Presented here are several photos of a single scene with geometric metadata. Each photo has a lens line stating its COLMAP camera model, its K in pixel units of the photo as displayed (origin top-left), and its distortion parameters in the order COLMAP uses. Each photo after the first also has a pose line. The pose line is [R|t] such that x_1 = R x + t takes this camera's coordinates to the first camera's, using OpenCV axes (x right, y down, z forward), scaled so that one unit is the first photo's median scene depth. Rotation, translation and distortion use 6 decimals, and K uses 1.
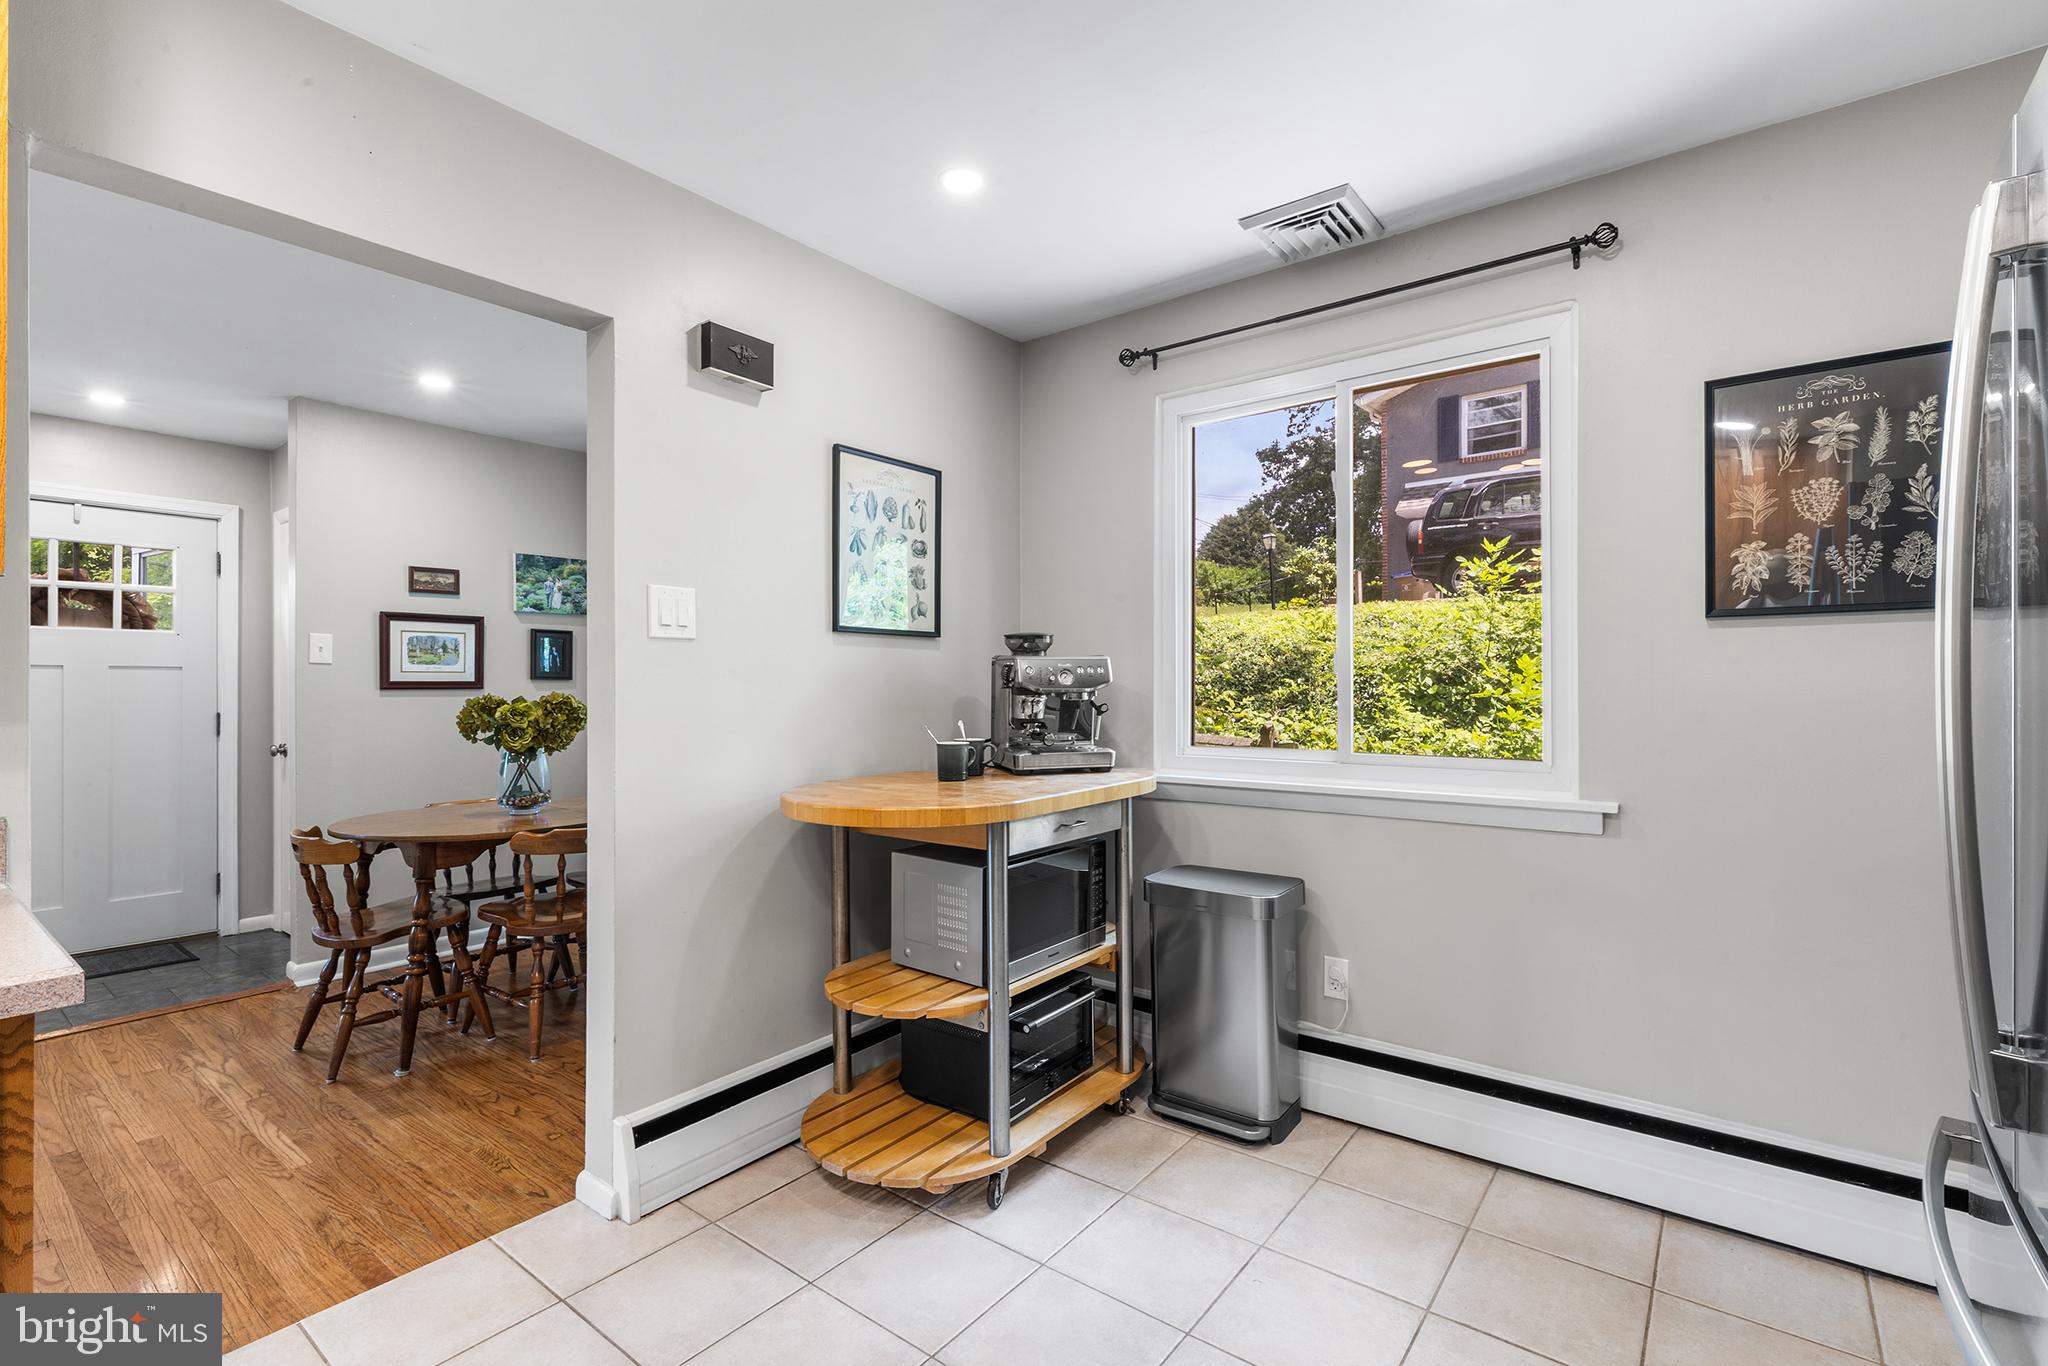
lens RADIAL K [[934.4, 0, 977.8], [0, 934.4, 686.8], [0, 0, 1]] dist [0.019040, -0.000810]
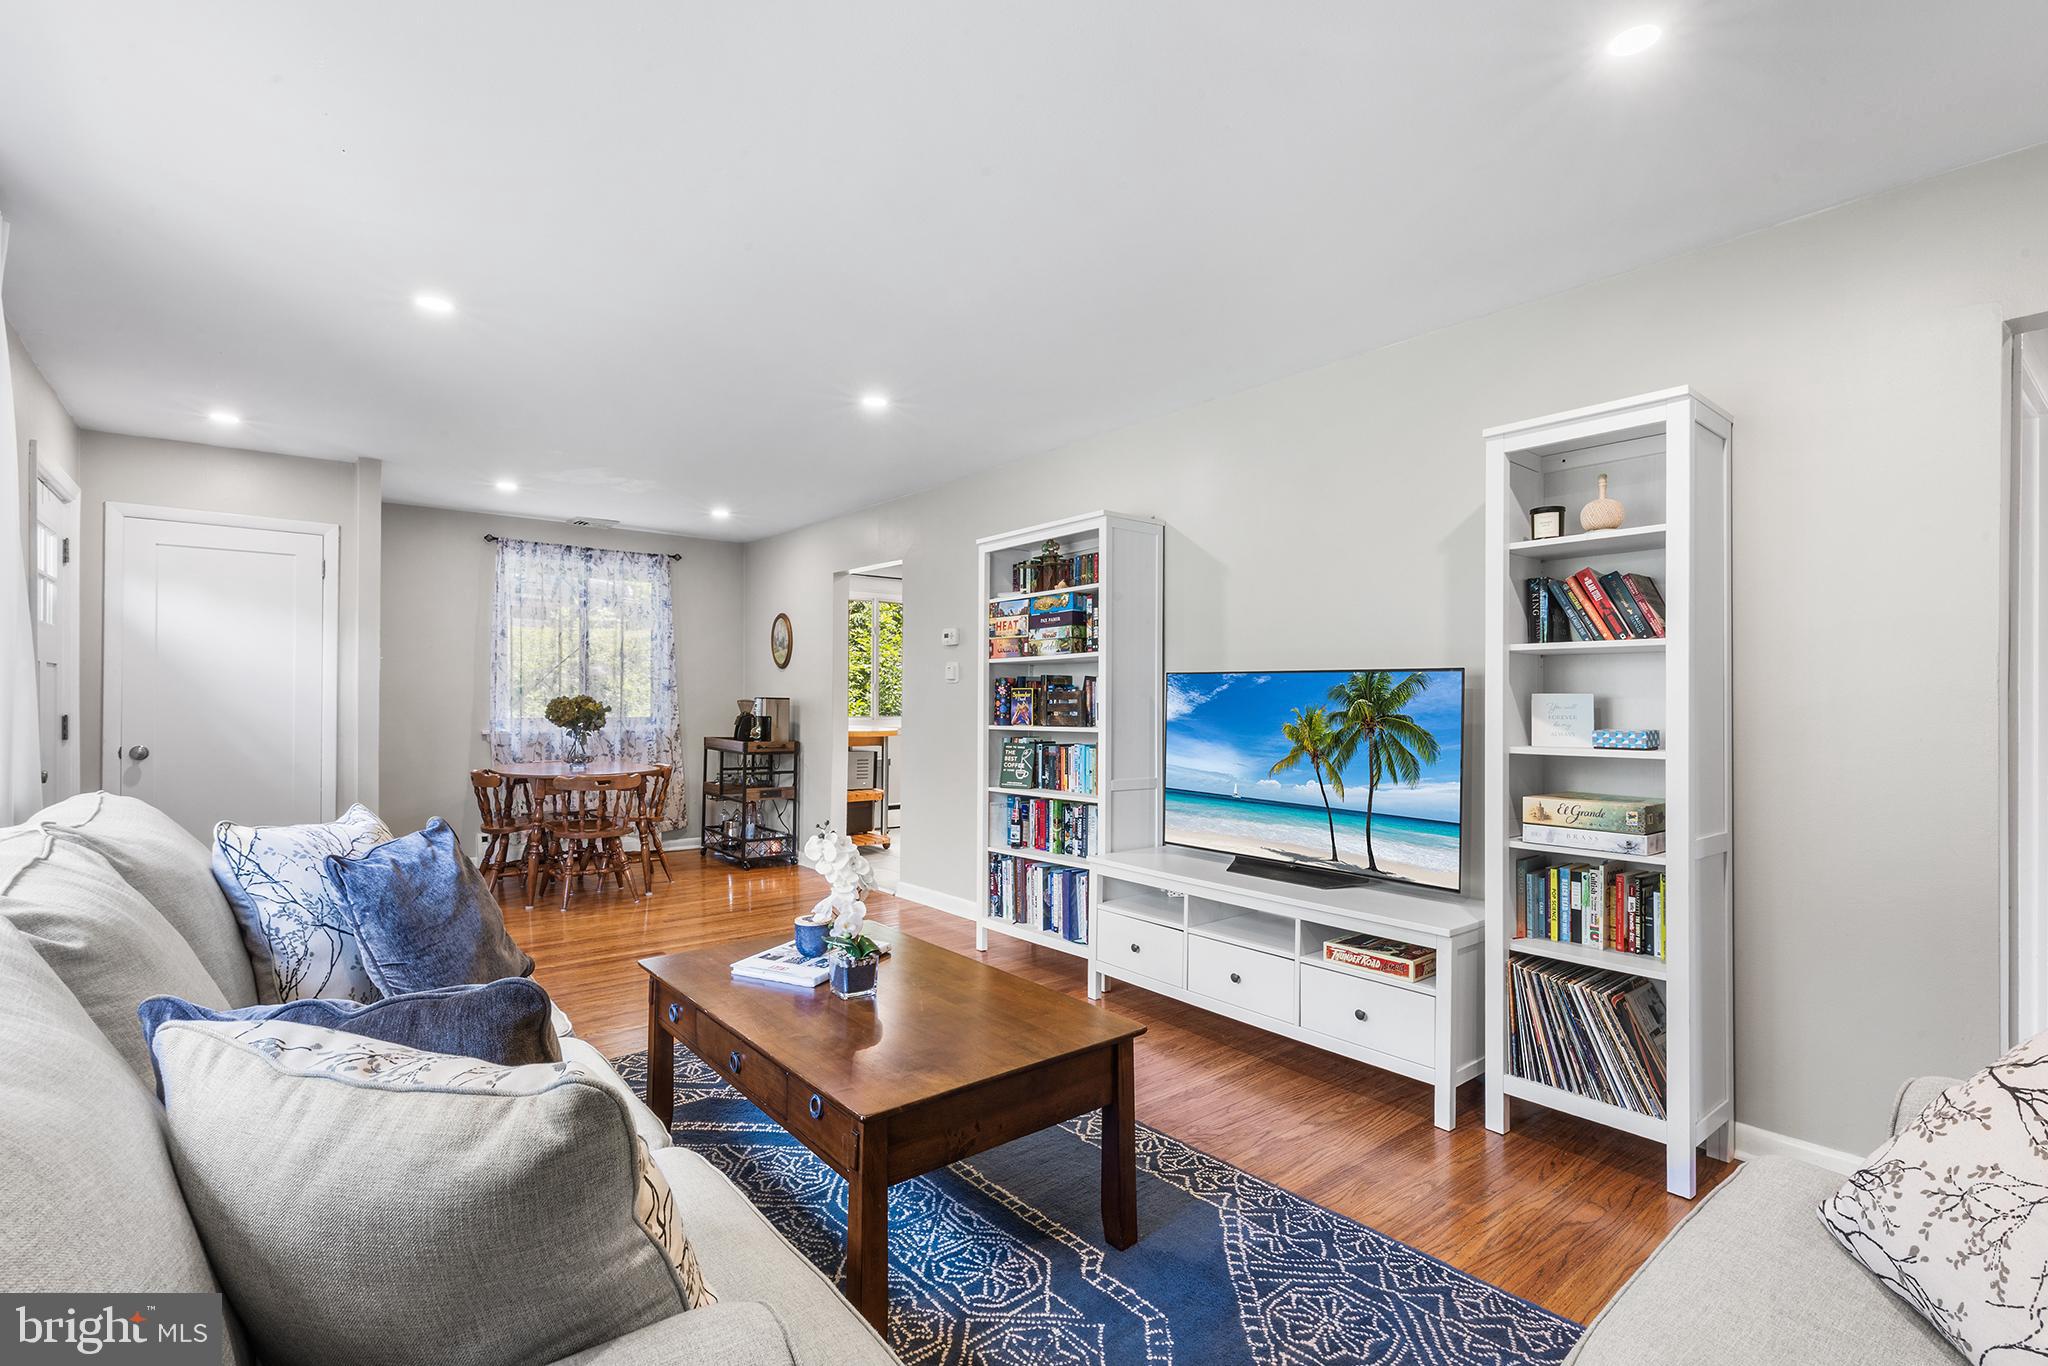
lens RADIAL K [[943.6, 0, 1020.3], [0, 943.6, 693.1], [0, 0, 1]] dist [0.000812, 0.000103]
pose [[0.199760, 0.007374, 0.979817, -1.561031], [-0.008866, 0.999944, -0.005718, 0.004144], [-0.979805, -0.007545, 0.199814, -0.079855]]
